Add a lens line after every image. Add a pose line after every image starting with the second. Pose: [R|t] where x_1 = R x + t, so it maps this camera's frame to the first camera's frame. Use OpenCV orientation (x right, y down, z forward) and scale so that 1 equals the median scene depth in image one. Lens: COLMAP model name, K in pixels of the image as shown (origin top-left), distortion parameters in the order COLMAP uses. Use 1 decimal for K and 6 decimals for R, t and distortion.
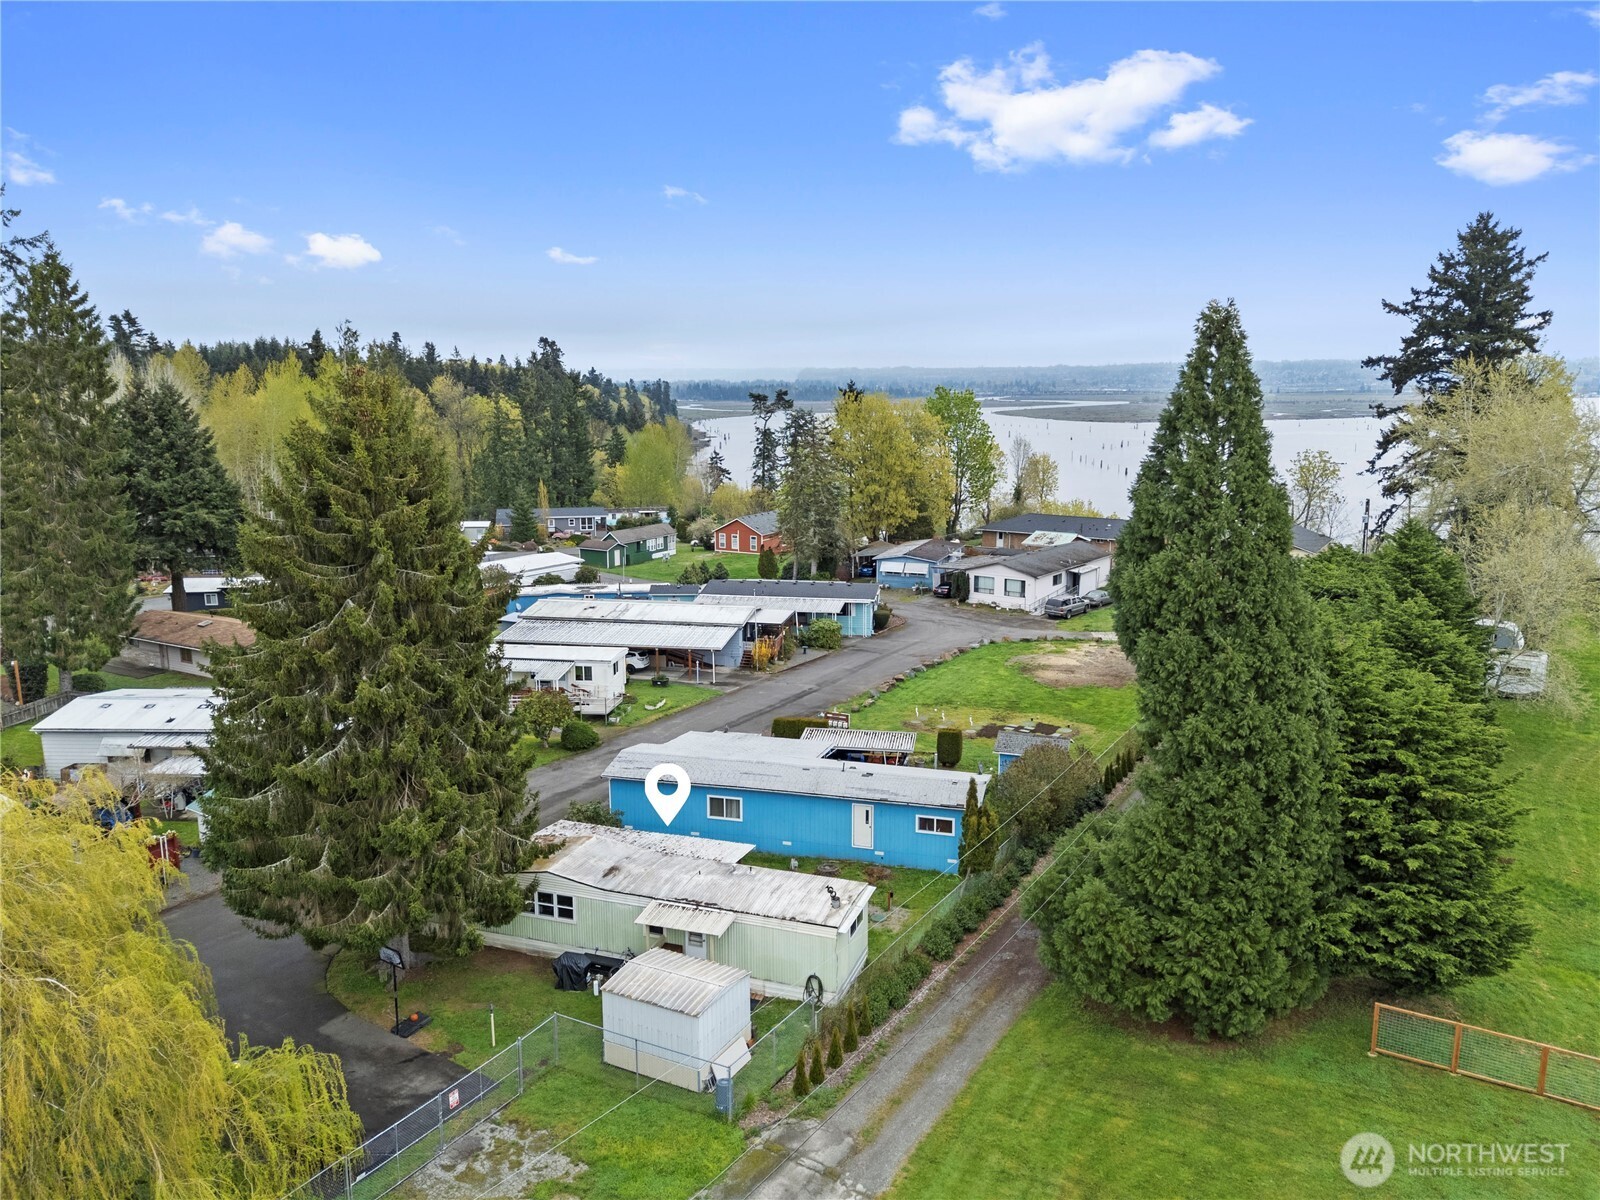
lens RADIAL K [[1160.4, 0, 800.0], [0, 1160.4, 600.0], [0, 0, 1]] dist [0.075284, -0.071891]
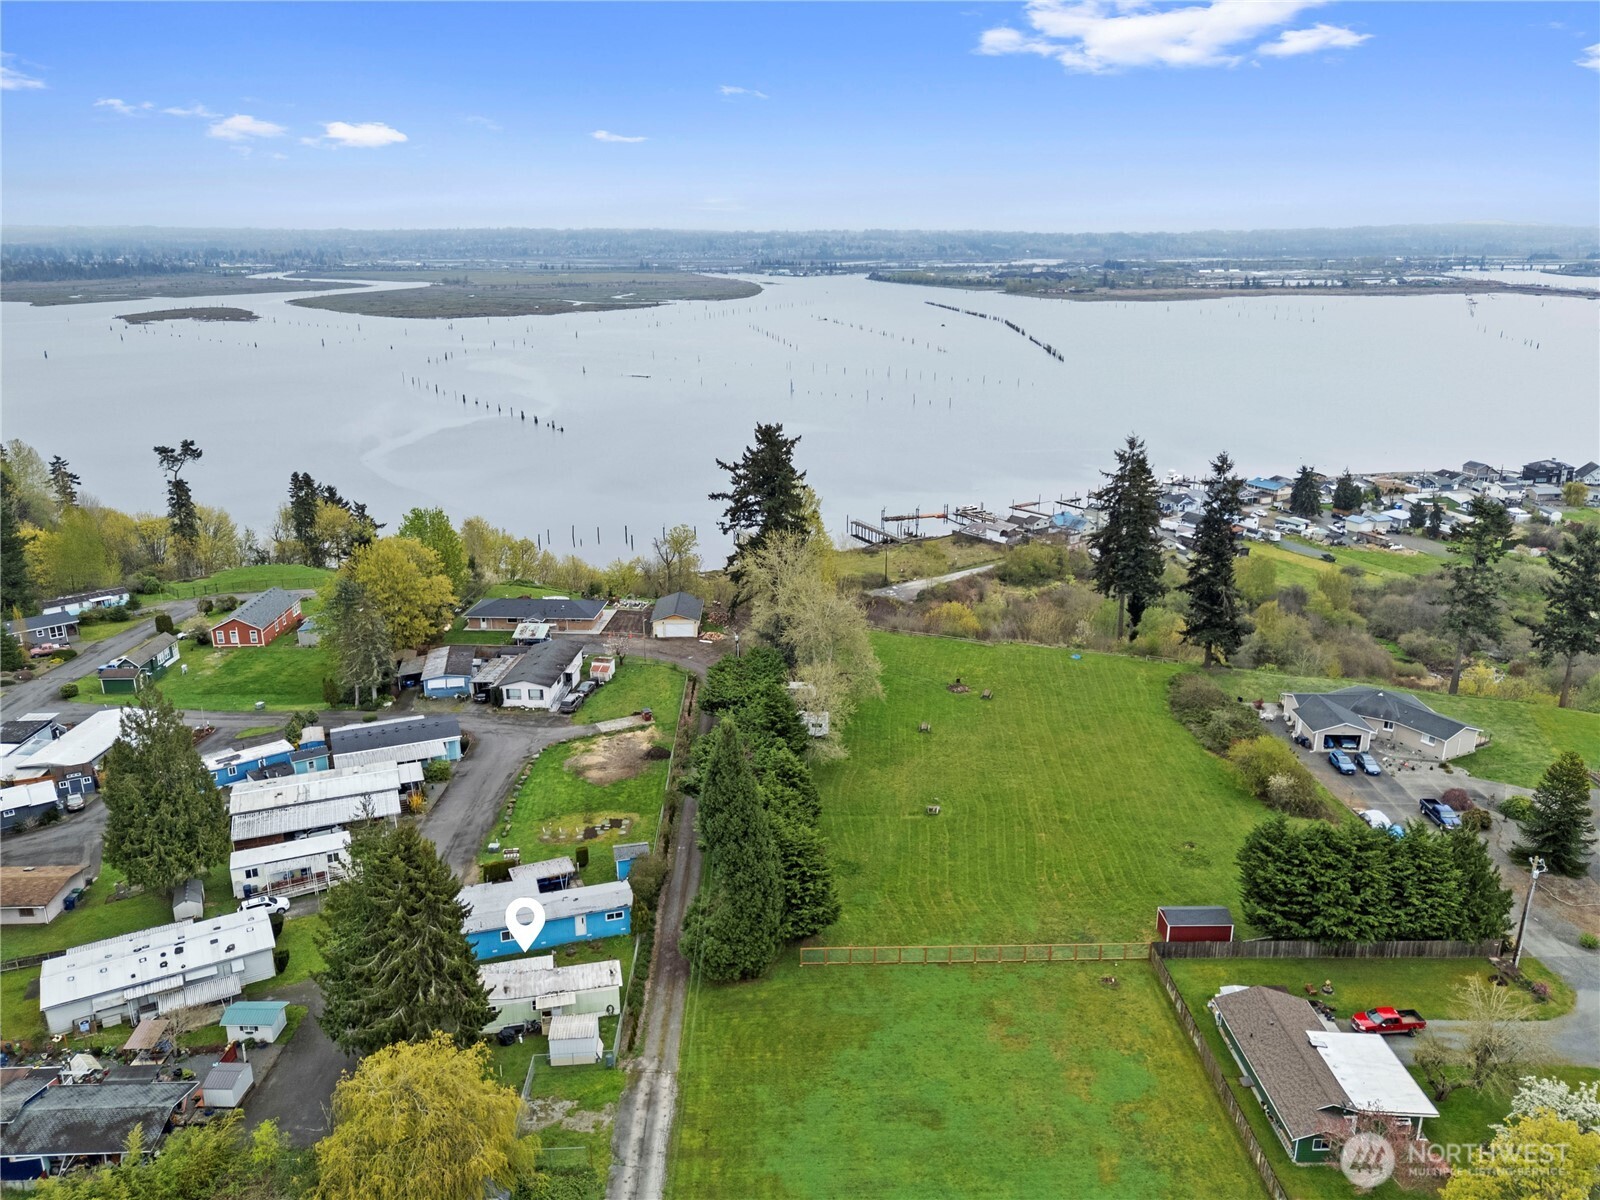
lens RADIAL K [[1160.4, 0, 800.0], [0, 1160.4, 600.0], [0, 0, 1]] dist [0.075284, -0.071891]
pose [[0.841964, -0.151632, 0.517787, -0.737504], [0.097473, 0.986653, 0.130439, -0.744886], [-0.530655, -0.059354, 0.845507, -1.165305]]
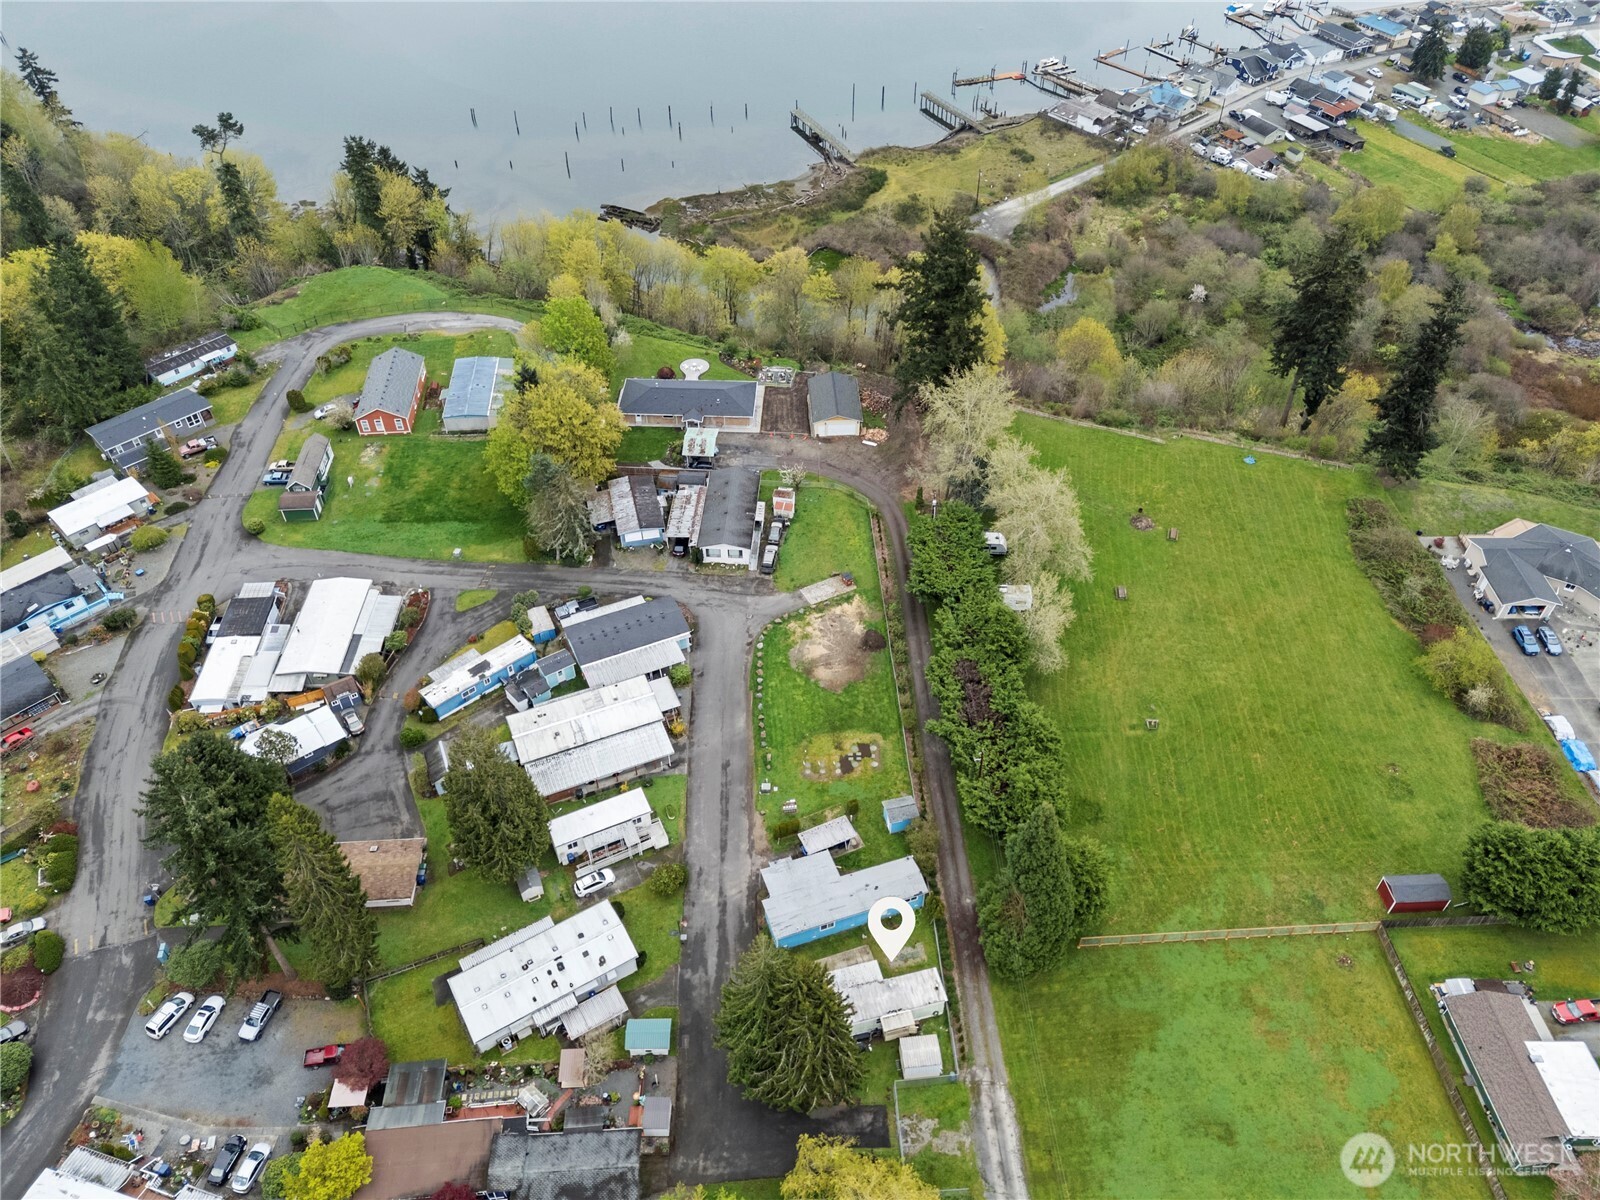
lens RADIAL K [[1147.0, 0, 807.8], [0, 1147.0, 601.1], [0, 0, 1]] dist [0.074050, -0.062003]
pose [[0.826742, -0.385578, 0.409668, -0.967252], [0.102896, 0.819544, 0.563701, -2.028899], [-0.553092, -0.423882, 0.717226, -0.450417]]
